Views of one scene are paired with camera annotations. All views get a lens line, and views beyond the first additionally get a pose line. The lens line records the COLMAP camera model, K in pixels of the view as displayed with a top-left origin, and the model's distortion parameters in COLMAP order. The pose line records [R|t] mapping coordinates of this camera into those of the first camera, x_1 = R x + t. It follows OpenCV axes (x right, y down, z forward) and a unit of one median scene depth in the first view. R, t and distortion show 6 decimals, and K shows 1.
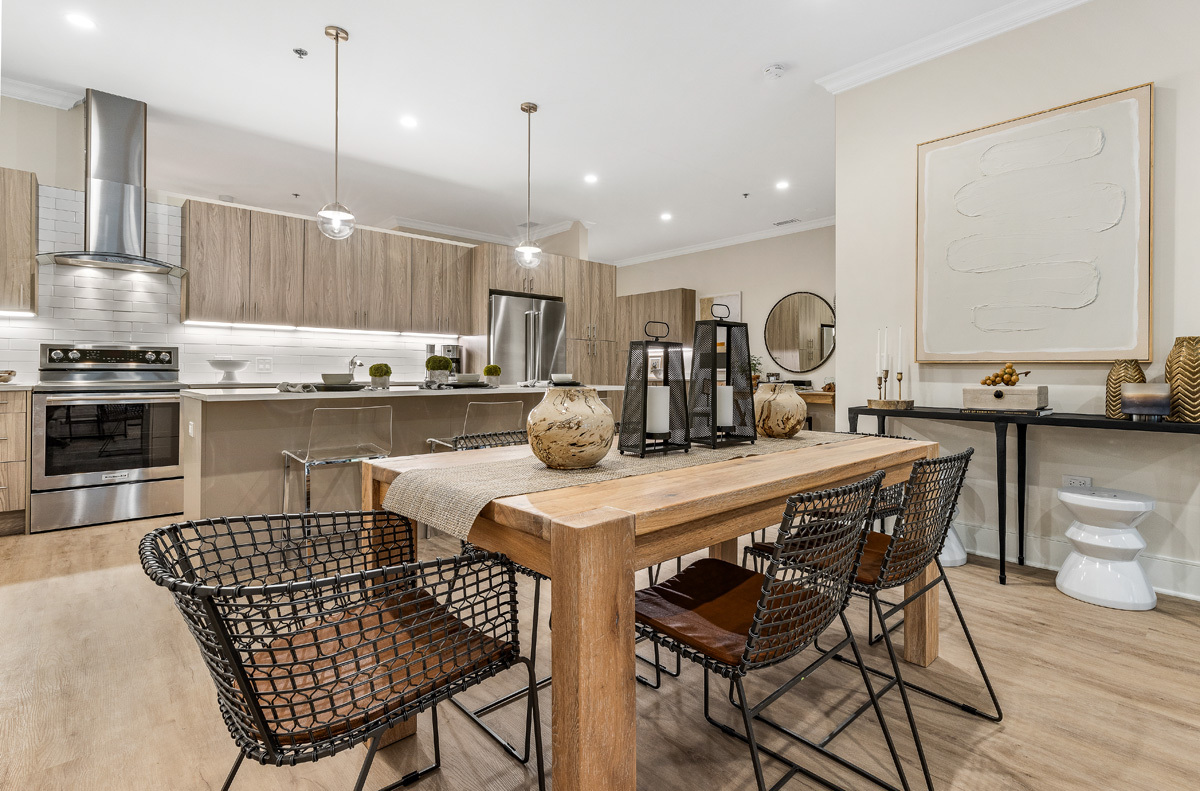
lens RADIAL K [[570.2, 0, 647.2], [0, 570.2, 375.2], [0, 0, 1]] dist [-0.000624, -0.000163]
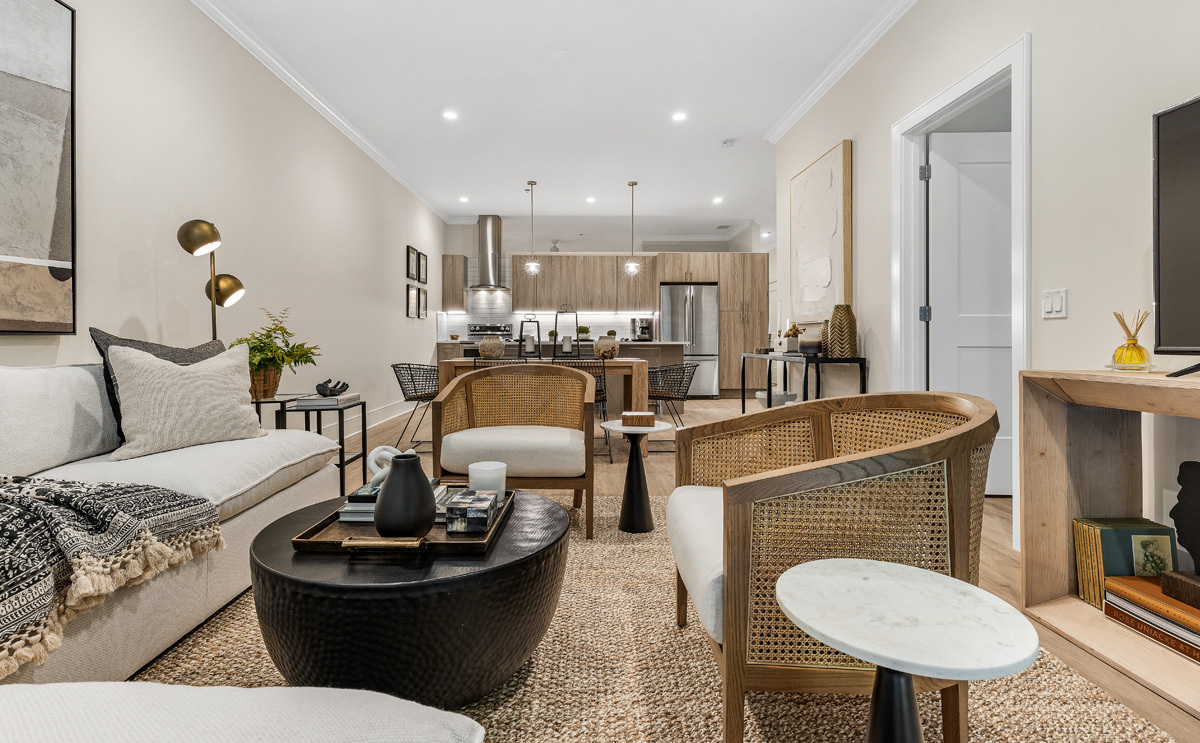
lens RADIAL K [[586.0, 0, 603.6], [0, 586.0, 340.4], [0, 0, 1]] dist [0.003085, 0.000201]
pose [[0.732378, -0.003672, -0.680889, 0.810869], [-0.000105, 0.999985, -0.005506, 0.020805], [0.680899, 0.004104, 0.732366, -0.327755]]
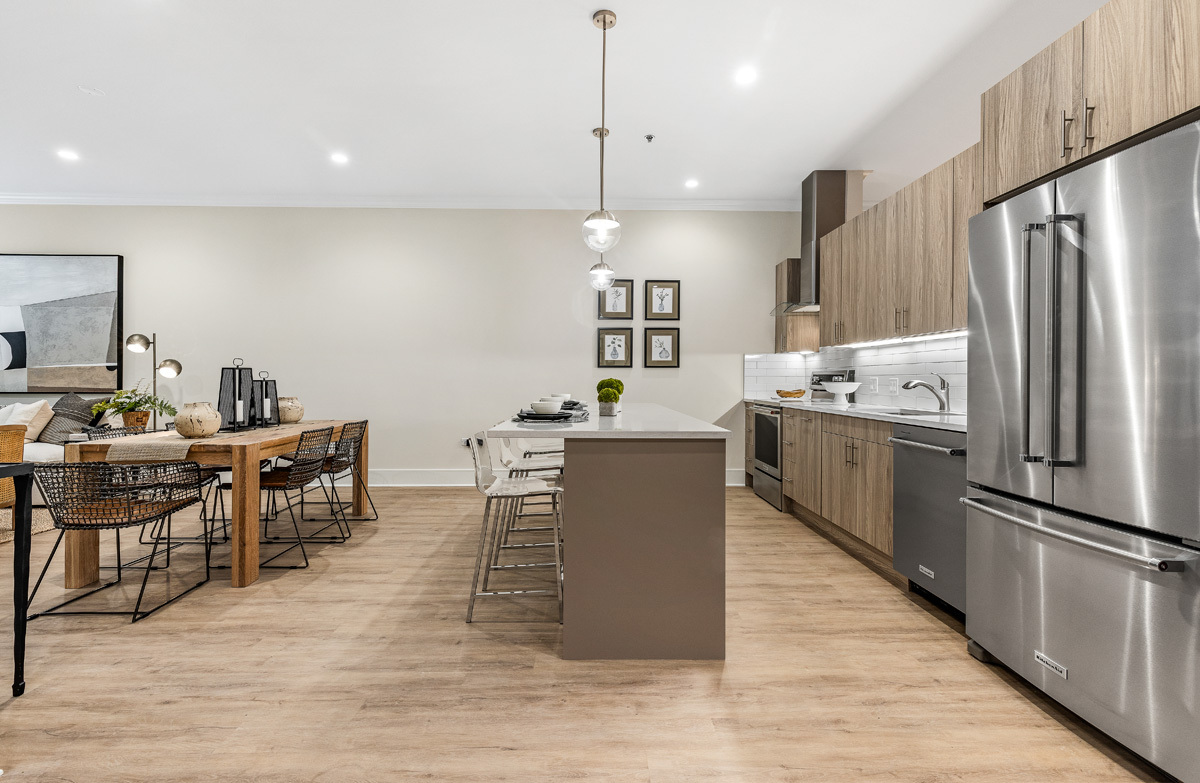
lens RADIAL K [[563.0, 0, 590.7], [0, 563.0, 383.2], [0, 0, 1]] dist [0.002806, 0.000542]
pose [[-0.706029, -0.001997, -0.708180, 0.250874], [-0.008539, 0.999947, 0.005693, -0.023186], [0.708131, 0.010066, -0.706009, 1.249335]]
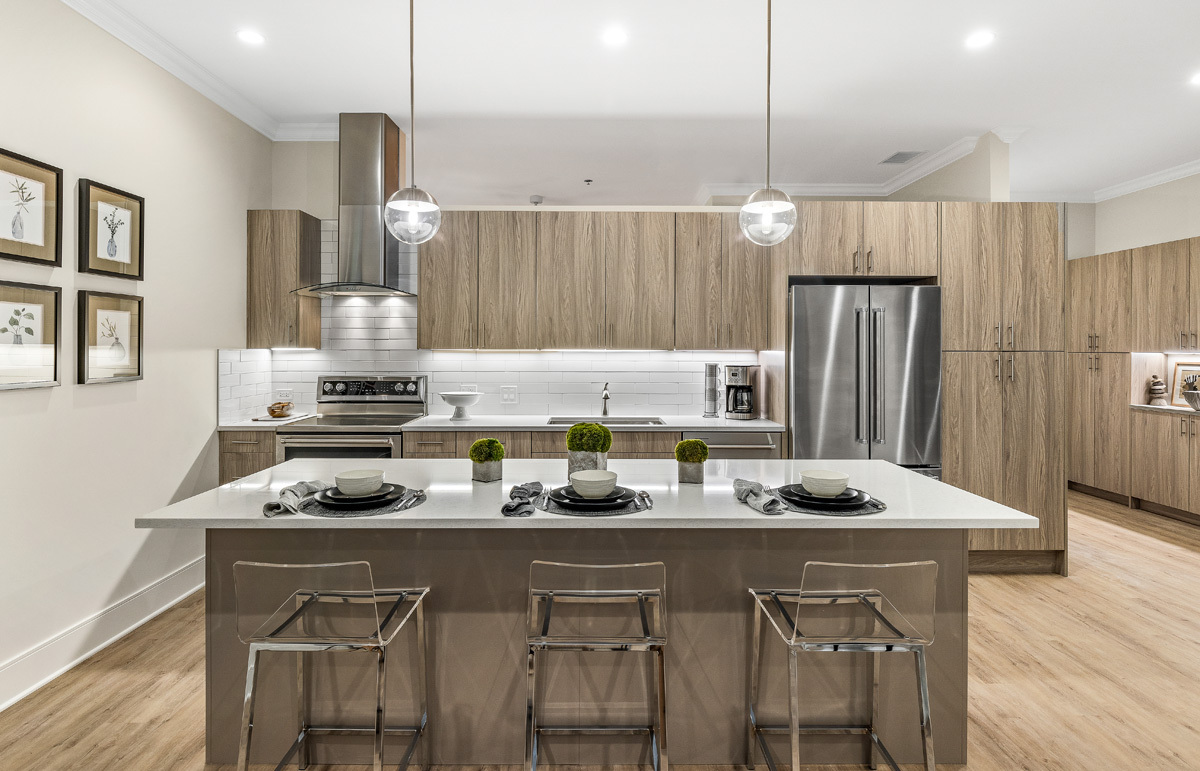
lens RADIAL K [[637.6, 0, 594.9], [0, 637.6, 349.3], [0, 0, 1]] dist [0.002887, 0.000676]
pose [[0.712040, 0.001267, -0.702137, 0.063676], [-0.004527, 0.999986, -0.002787, -0.080432], [0.702124, 0.005163, 0.712036, 0.422041]]
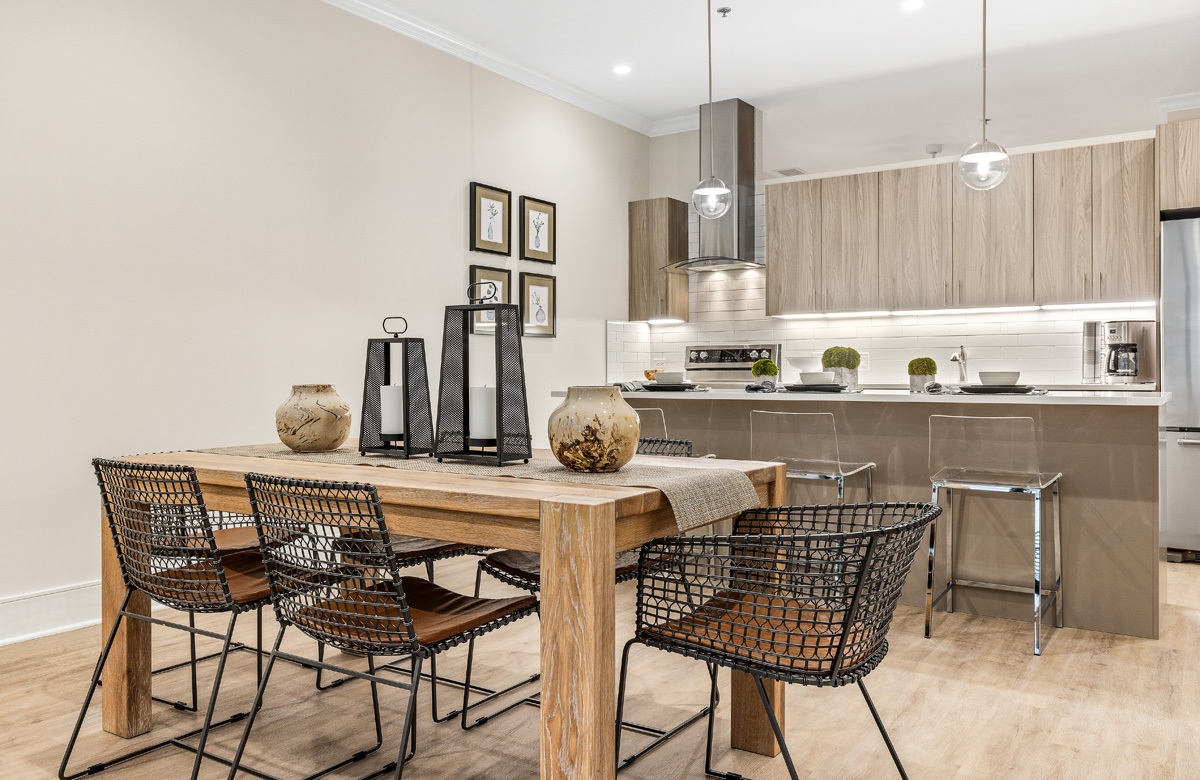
lens RADIAL K [[961.6, 0, 567.9], [0, 961.6, 384.9], [0, 0, 1]] dist [0.009554, 0.011158]
pose [[0.183376, 0.010698, -0.982985, 0.582286], [0.000082, 0.999941, 0.010898, 0.000390], [0.983043, -0.002079, 0.183365, 0.335660]]
